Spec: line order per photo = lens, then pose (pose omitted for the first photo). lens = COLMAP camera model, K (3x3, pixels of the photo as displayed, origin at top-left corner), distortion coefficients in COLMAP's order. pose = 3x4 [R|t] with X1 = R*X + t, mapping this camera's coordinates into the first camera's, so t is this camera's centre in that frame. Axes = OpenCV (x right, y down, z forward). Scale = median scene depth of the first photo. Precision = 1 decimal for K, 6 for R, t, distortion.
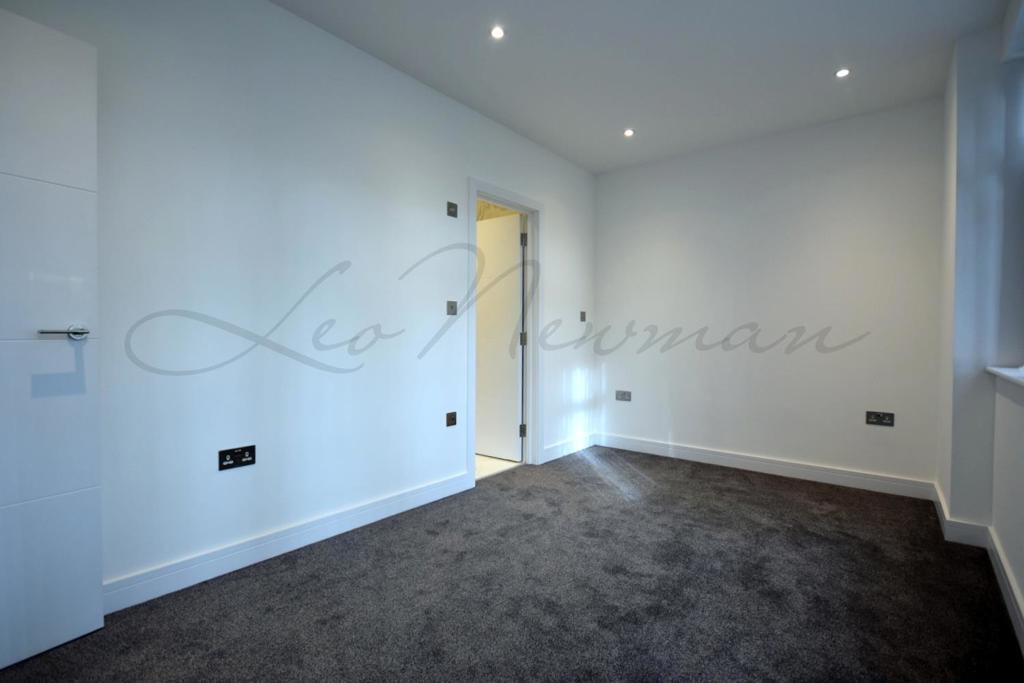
lens RADIAL K [[475.0, 0, 512.0], [0, 475.0, 341.5], [0, 0, 1]] dist [-0.000515, -0.000527]
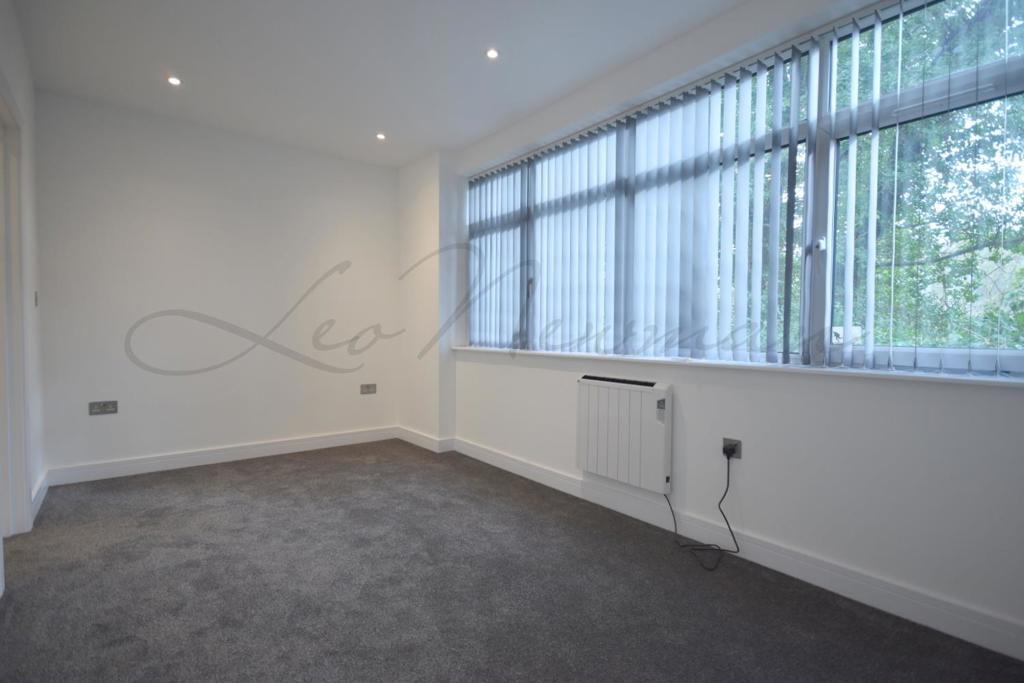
lens RADIAL K [[506.7, 0, 512.0], [0, 506.7, 341.5], [0, 0, 1]] dist [-0.000178, -0.000695]
pose [[0.211475, -0.022412, 0.977126, -0.708181], [0.004828, 0.999749, 0.021886, -0.006996], [-0.977371, 0.000089, 0.211530, 0.352695]]
